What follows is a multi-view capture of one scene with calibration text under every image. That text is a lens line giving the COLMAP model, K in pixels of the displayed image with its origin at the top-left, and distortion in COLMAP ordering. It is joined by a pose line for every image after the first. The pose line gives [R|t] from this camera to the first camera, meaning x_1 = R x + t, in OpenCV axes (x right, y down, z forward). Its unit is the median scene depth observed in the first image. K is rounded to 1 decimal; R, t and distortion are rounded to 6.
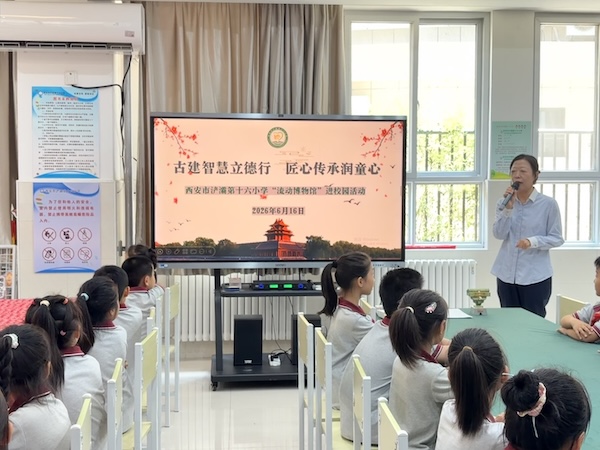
lens RADIAL K [[808.1, 0, 300.0], [0, 808.1, 225.0], [0, 0, 1]] dist [0.214189, -0.920955]
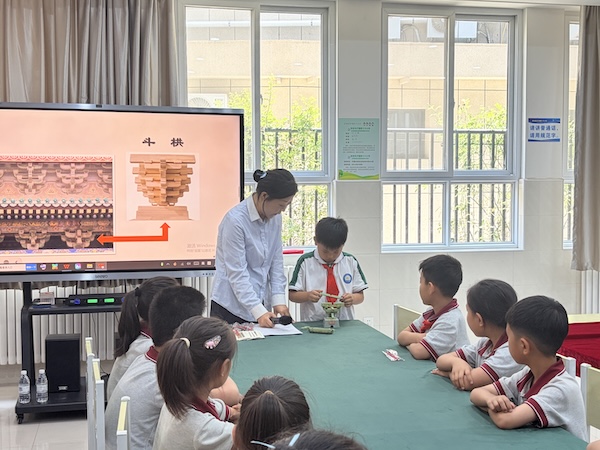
lens RADIAL K [[809.8, 0, 300.0], [0, 809.8, 225.0], [0, 0, 1]] dist [0.169854, -0.688869]
pose [[0.988878, -0.008507, 0.148487, 0.055146], [0.008912, 0.999958, -0.002067, -0.002515], [-0.148463, 0.003368, 0.988912, 0.088707]]
